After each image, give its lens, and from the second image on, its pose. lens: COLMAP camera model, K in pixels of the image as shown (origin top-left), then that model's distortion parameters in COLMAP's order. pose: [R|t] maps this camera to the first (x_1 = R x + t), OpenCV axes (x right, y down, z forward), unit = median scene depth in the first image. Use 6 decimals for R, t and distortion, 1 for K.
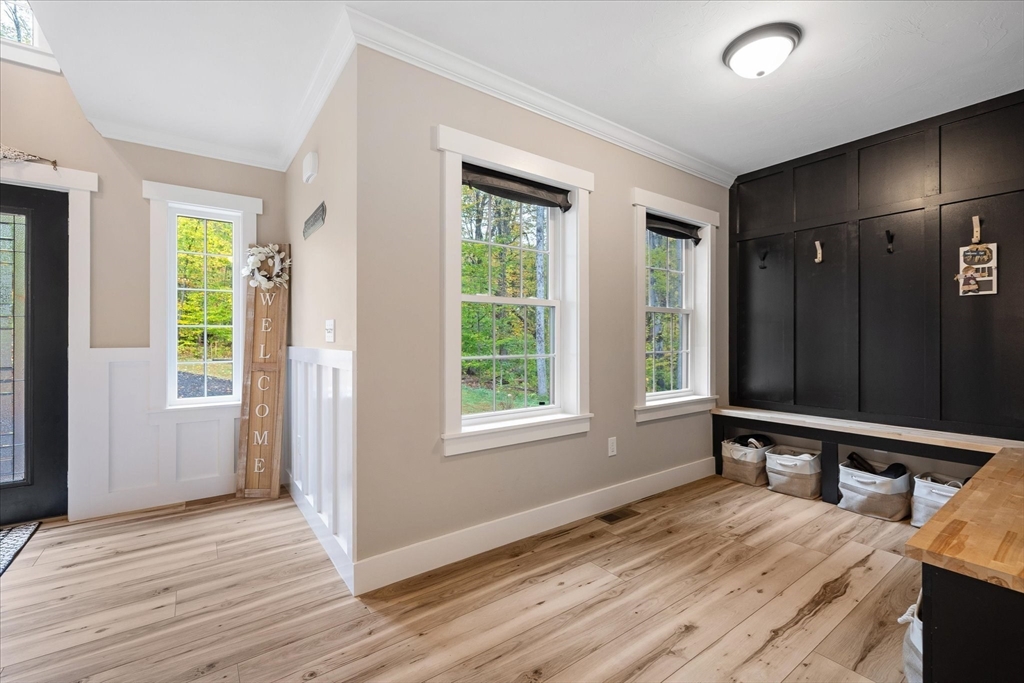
lens RADIAL K [[422.1, 0, 507.9], [0, 422.1, 342.8], [0, 0, 1]] dist [0.002299, -0.000418]
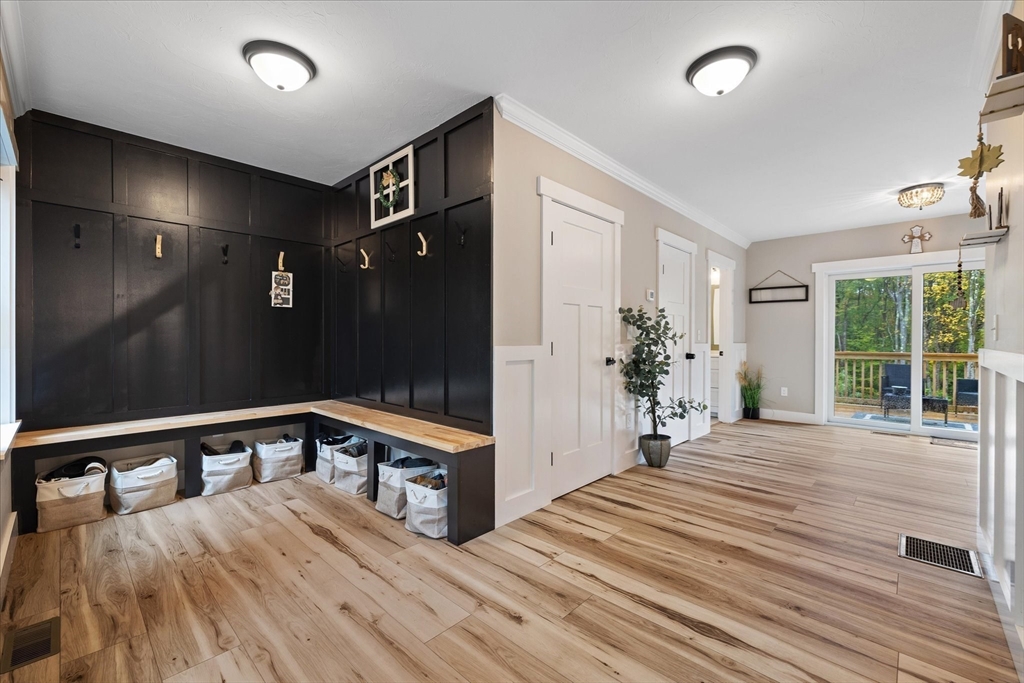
lens RADIAL K [[422.1, 0, 508.6], [0, 422.1, 335.6], [0, 0, 1]] dist [0.002299, -0.000418]
pose [[-0.159661, 0.006048, 0.987153, -0.425001], [0.005126, 0.999973, -0.005297, -0.004061], [-0.987159, 0.004214, -0.159688, 0.458955]]
